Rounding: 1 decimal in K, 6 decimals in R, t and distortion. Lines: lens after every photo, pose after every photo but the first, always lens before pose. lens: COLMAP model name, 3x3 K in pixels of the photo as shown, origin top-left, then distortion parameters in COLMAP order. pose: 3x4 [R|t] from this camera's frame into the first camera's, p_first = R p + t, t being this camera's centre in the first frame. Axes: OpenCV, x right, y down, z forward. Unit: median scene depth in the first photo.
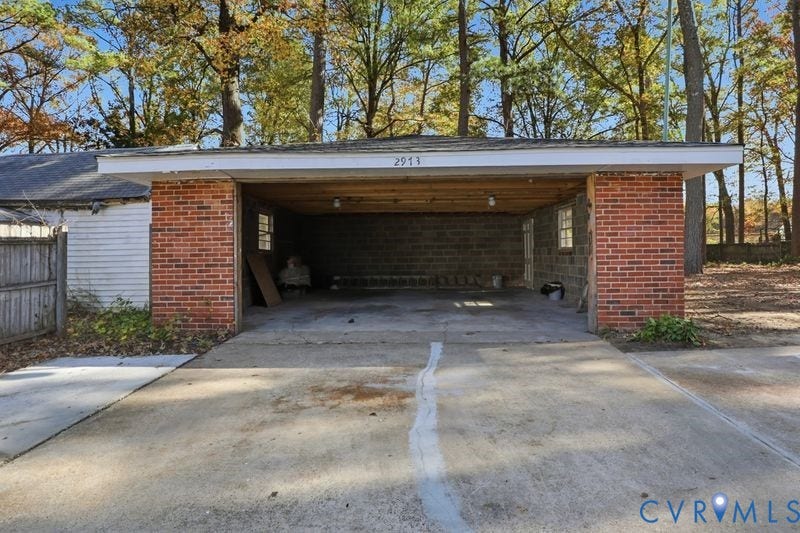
lens RADIAL K [[427.3, 0, 401.1], [0, 427.3, 267.0], [0, 0, 1]] dist [-0.020503, 0.003420]
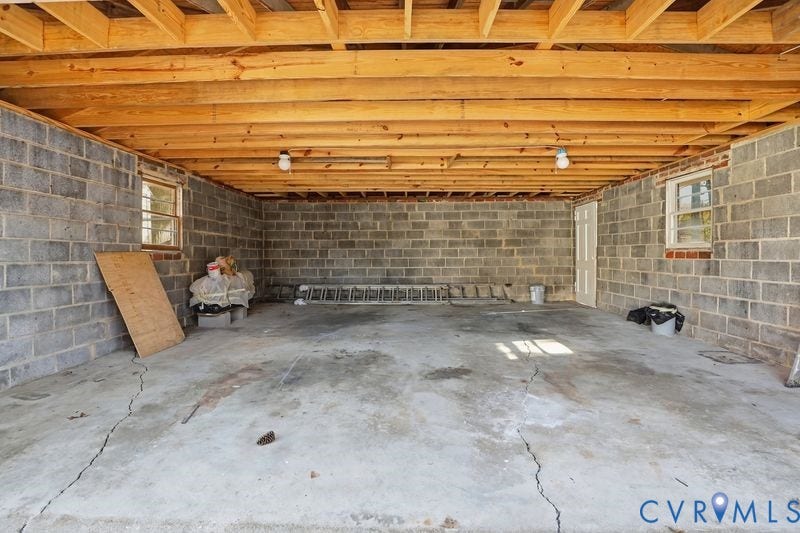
lens RADIAL K [[427.3, 0, 401.1], [0, 427.3, 267.0], [0, 0, 1]] dist [-0.020503, 0.003420]
pose [[0.999902, 0.004653, 0.013176, -0.003331], [-0.004698, 0.999983, 0.003387, -0.011122], [-0.013160, -0.003448, 0.999907, 0.312844]]
